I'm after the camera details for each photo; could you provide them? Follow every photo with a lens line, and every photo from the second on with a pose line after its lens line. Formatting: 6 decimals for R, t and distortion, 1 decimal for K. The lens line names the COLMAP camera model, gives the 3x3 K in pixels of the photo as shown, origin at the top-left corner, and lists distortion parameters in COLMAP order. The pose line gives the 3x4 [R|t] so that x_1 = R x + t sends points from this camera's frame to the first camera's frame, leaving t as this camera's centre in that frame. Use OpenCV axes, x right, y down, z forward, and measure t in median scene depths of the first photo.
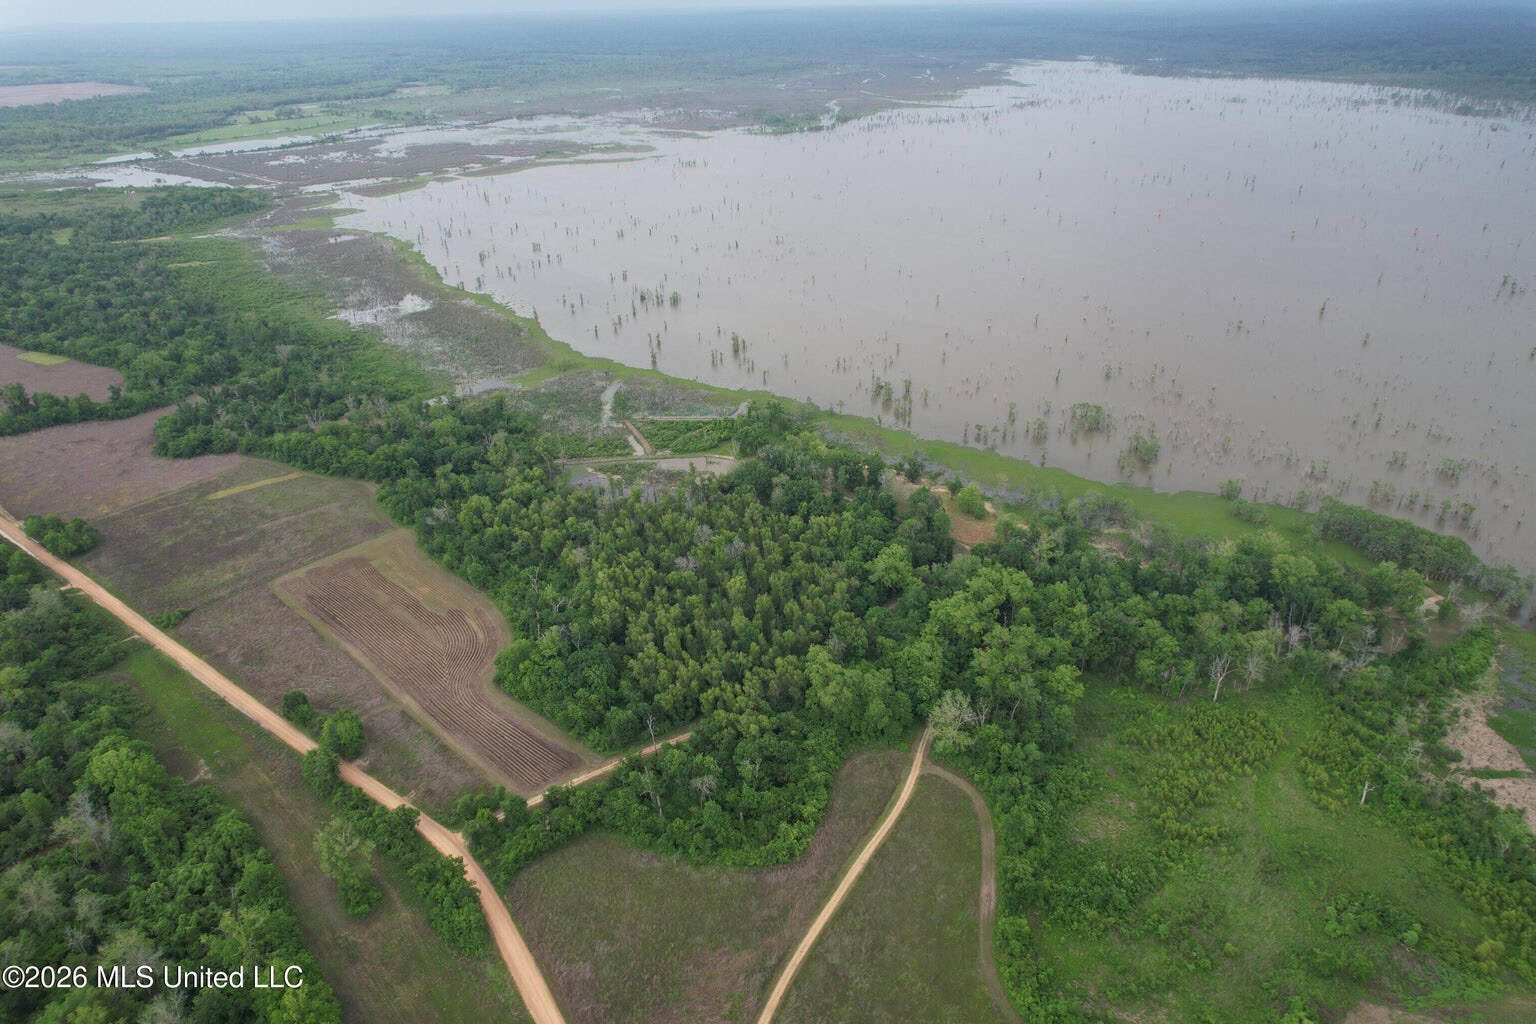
lens RADIAL K [[976.9, 0, 764.1], [0, 976.9, 517.7], [0, 0, 1]] dist [-0.073589, 0.066680]
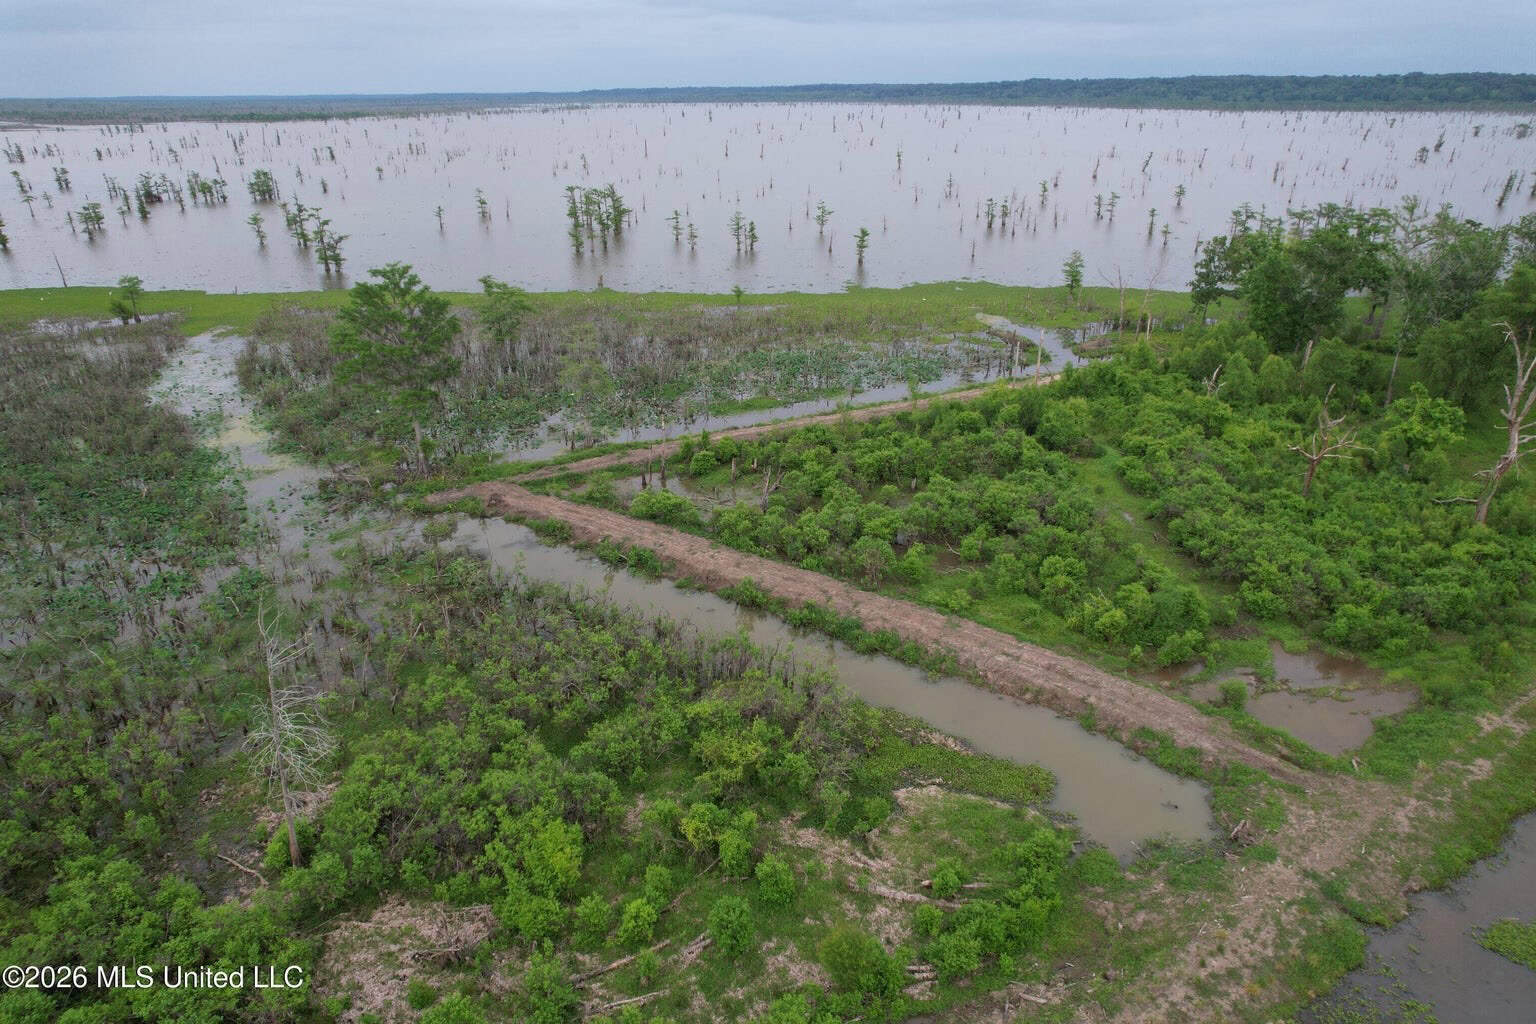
lens RADIAL K [[976.9, 0, 772.8], [0, 976.9, 541.1], [0, 0, 1]] dist [-0.073589, 0.066680]
pose [[0.857792, -0.197258, 0.474640, -0.274855], [0.226645, 0.973965, -0.004828, -0.137611], [-0.461330, 0.111716, 0.880167, 1.426496]]
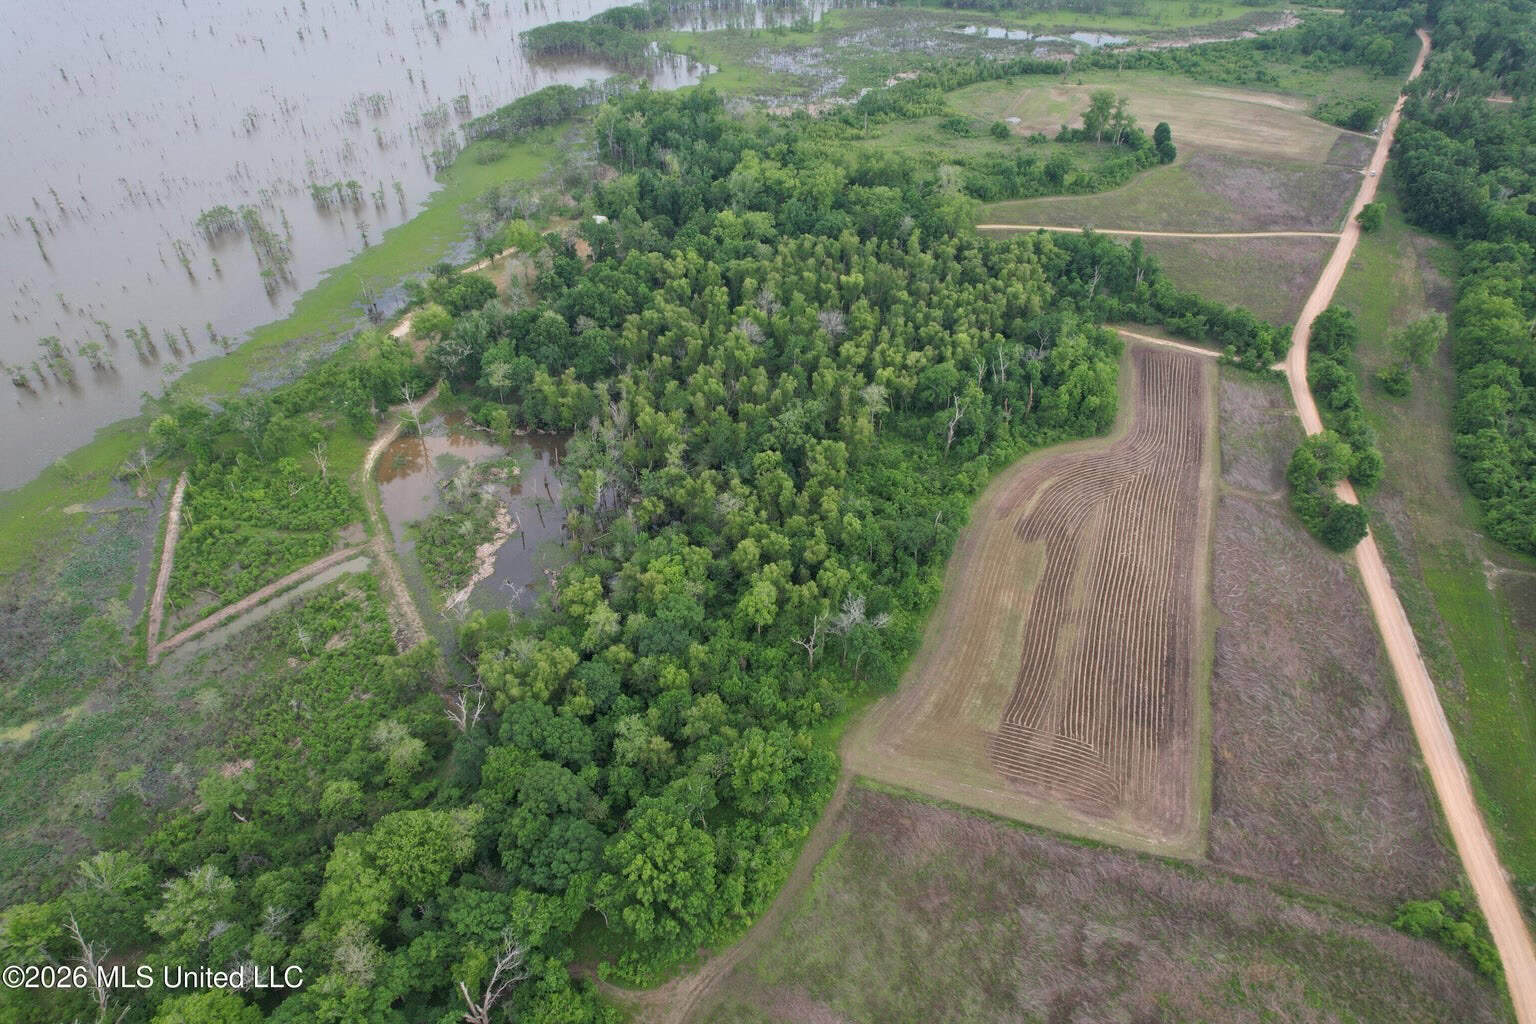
lens RADIAL K [[976.9, 0, 769.6], [0, 976.9, 527.2], [0, 0, 1]] dist [-0.073589, 0.066680]
pose [[-0.389621, -0.556063, 0.734158, -0.787389], [0.458975, 0.573873, 0.678241, -0.441319], [-0.798459, 0.601218, 0.031626, 1.239877]]
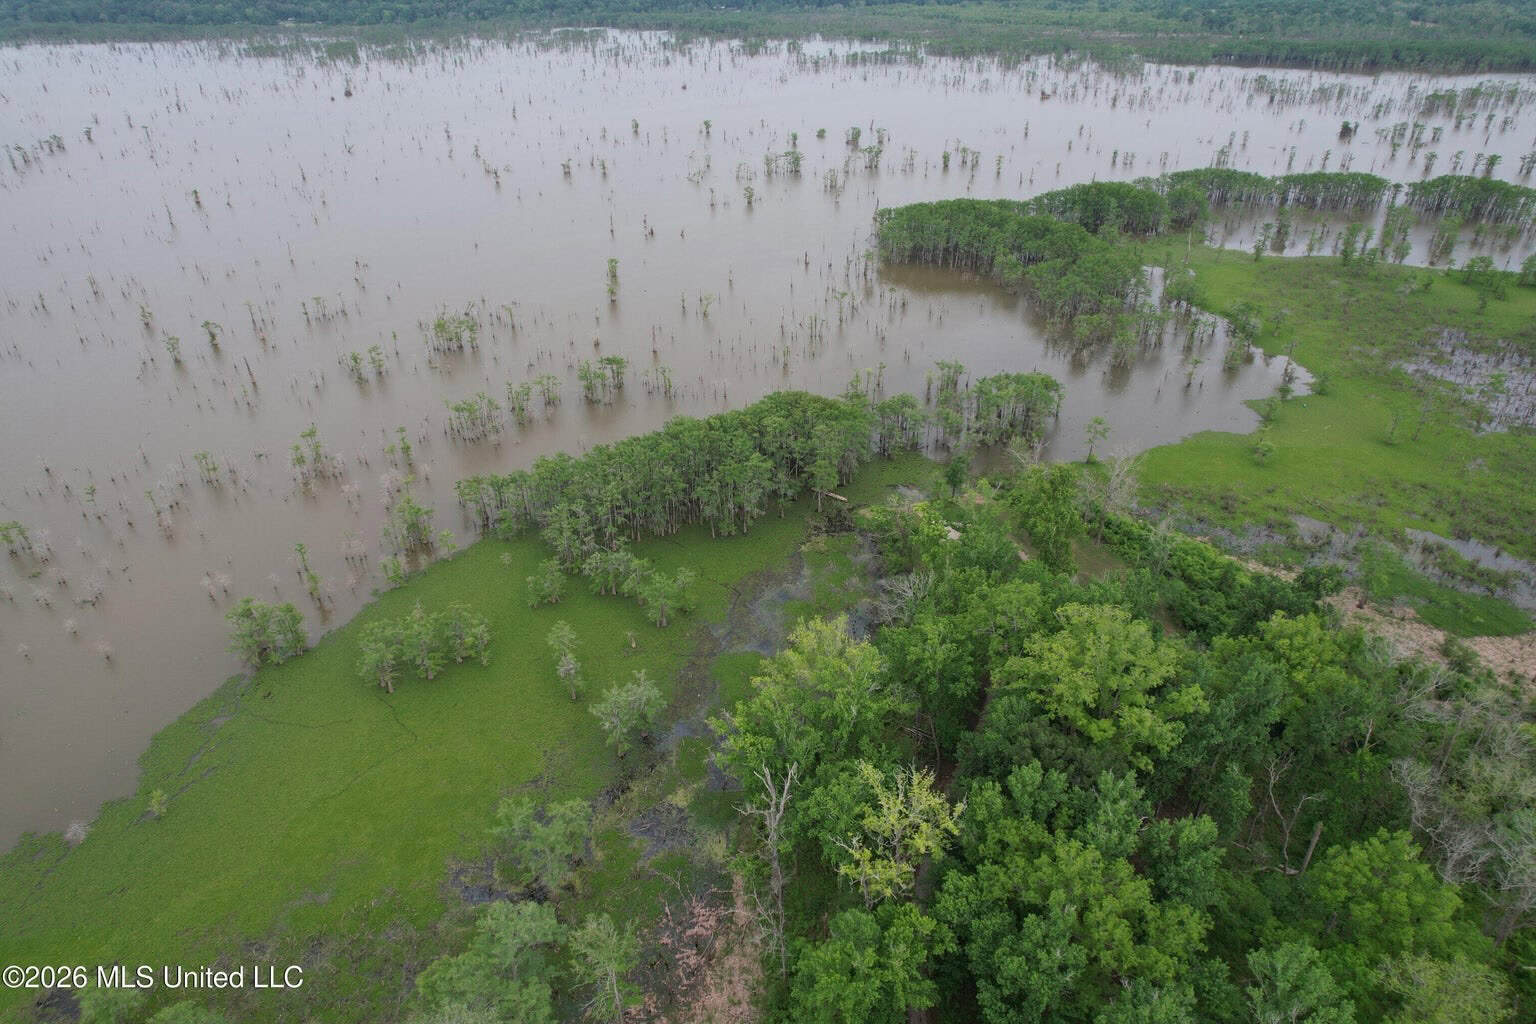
lens RADIAL K [[976.9, 0, 769.7], [0, 976.9, 533.1], [0, 0, 1]] dist [-0.073589, 0.066680]
pose [[0.096388, -0.499083, 0.861177, 0.347968], [0.485367, 0.778932, 0.397094, -0.127494], [-0.868981, 0.379712, 0.317318, 1.022824]]
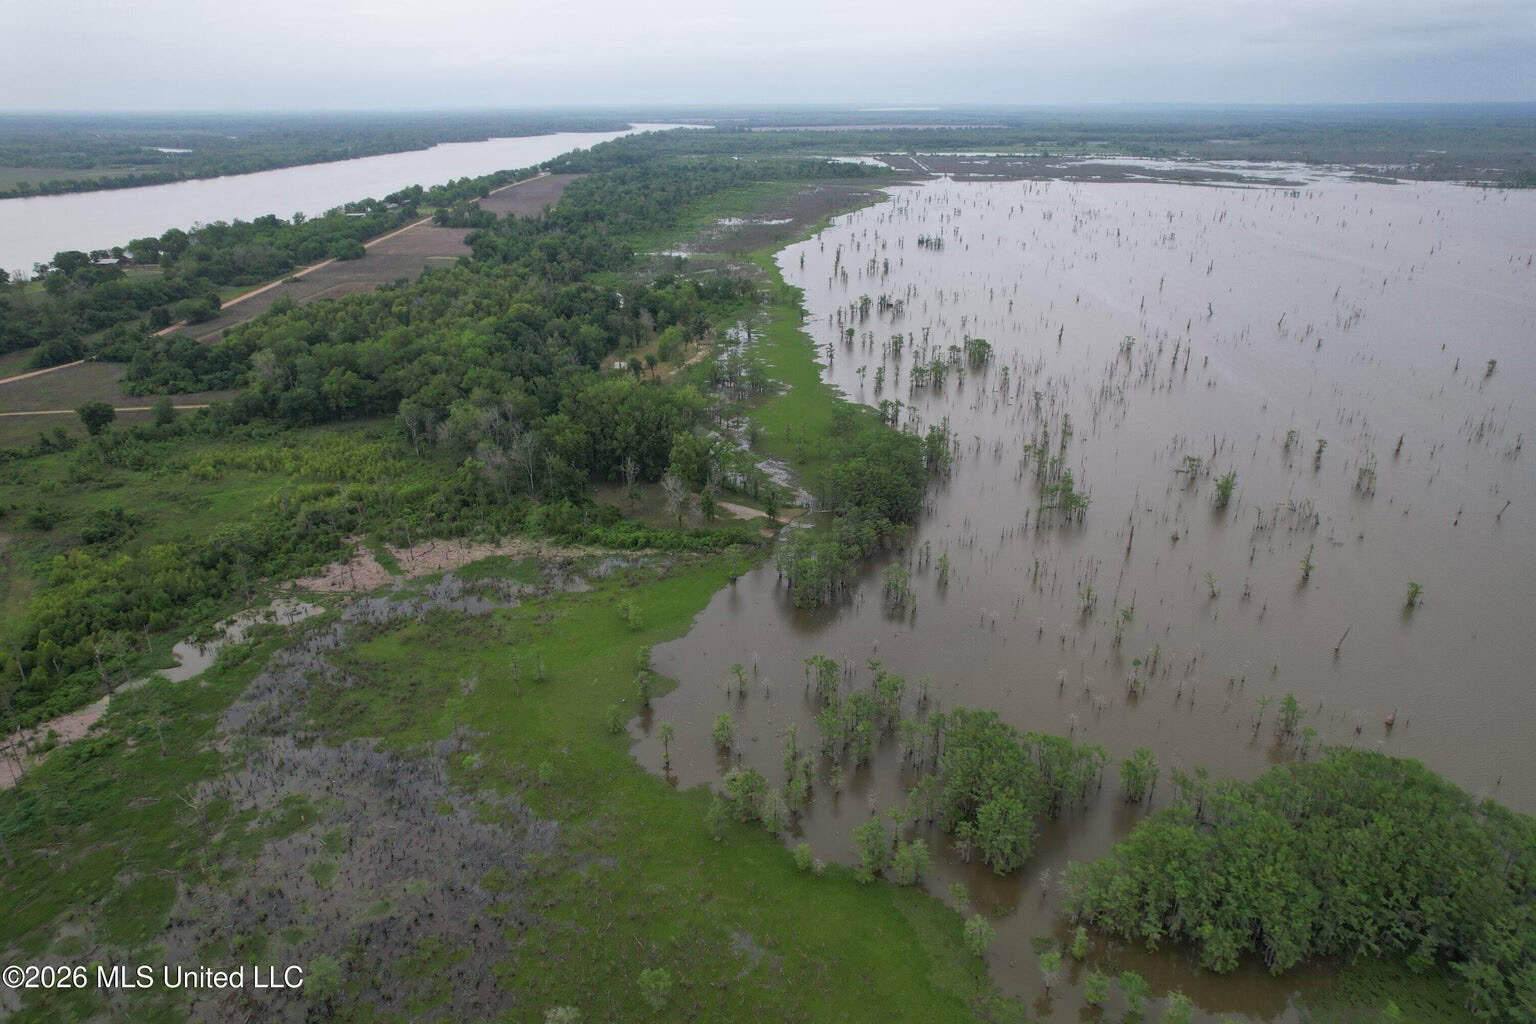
lens RADIAL K [[976.9, 0, 770.6], [0, 976.9, 518.8], [0, 0, 1]] dist [-0.073589, 0.066680]
pose [[0.628261, 0.329023, -0.705005, 1.343284], [-0.379522, 0.920652, 0.091456, 0.020985], [0.679155, 0.210107, 0.703280, 0.532126]]
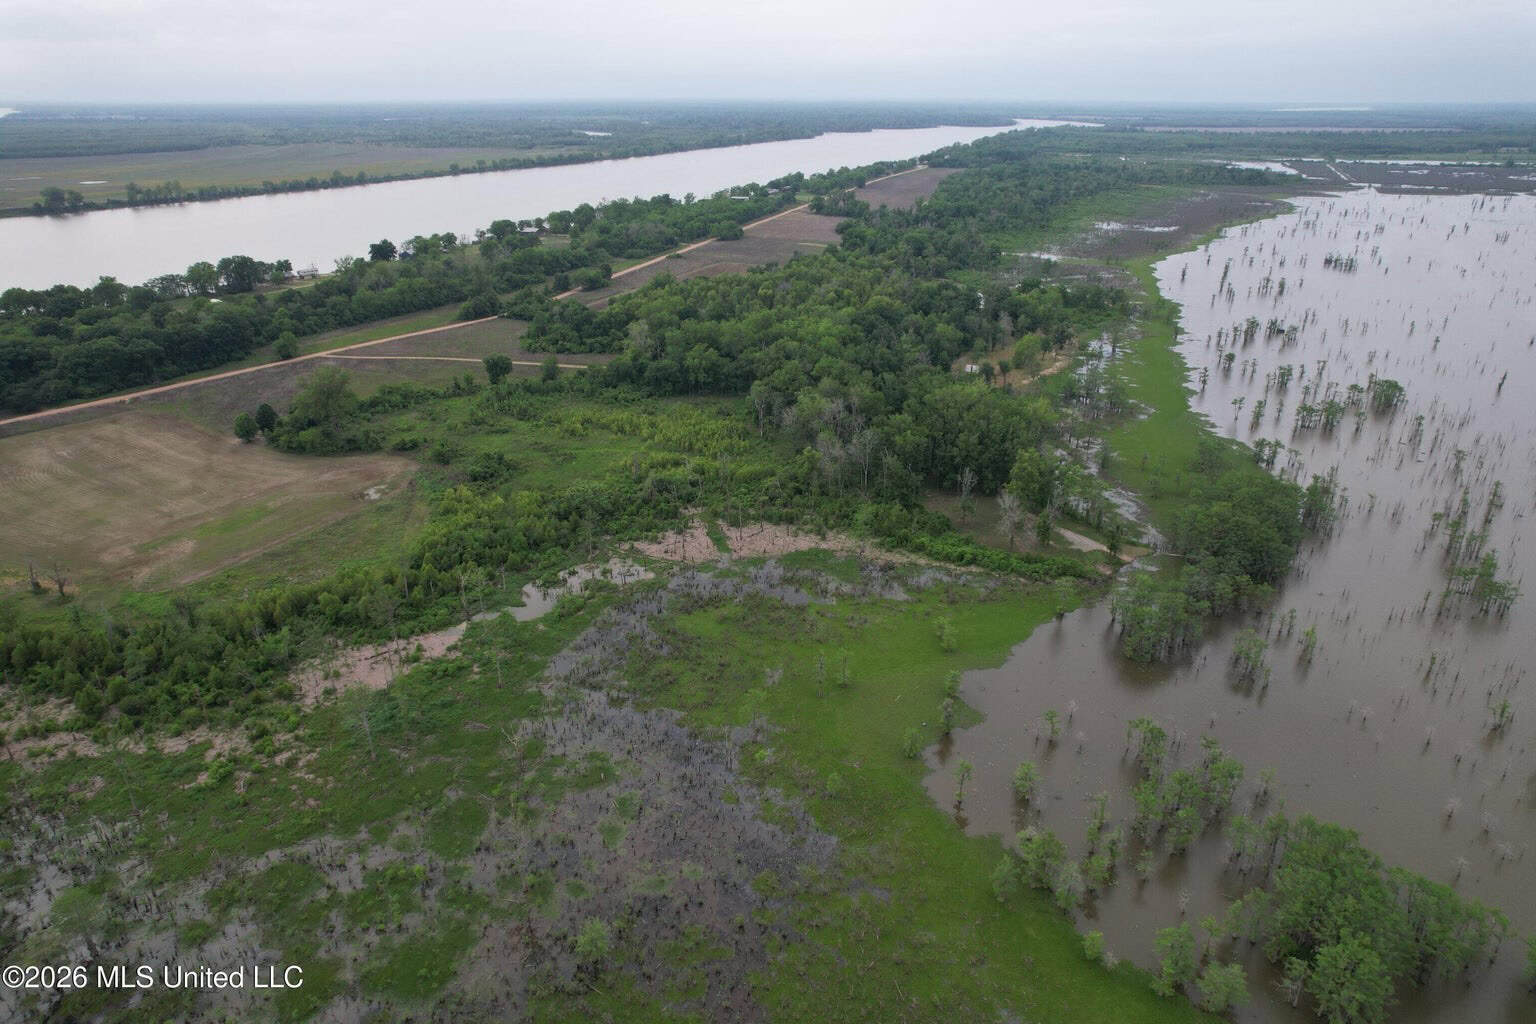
lens RADIAL K [[976.9, 0, 773.8], [0, 976.9, 523.1], [0, 0, 1]] dist [-0.073589, 0.066680]
pose [[0.313313, 0.407436, -0.857806, 1.316727], [-0.459005, 0.855738, 0.238803, 0.016327], [0.831354, 0.318918, 0.455129, 0.543510]]
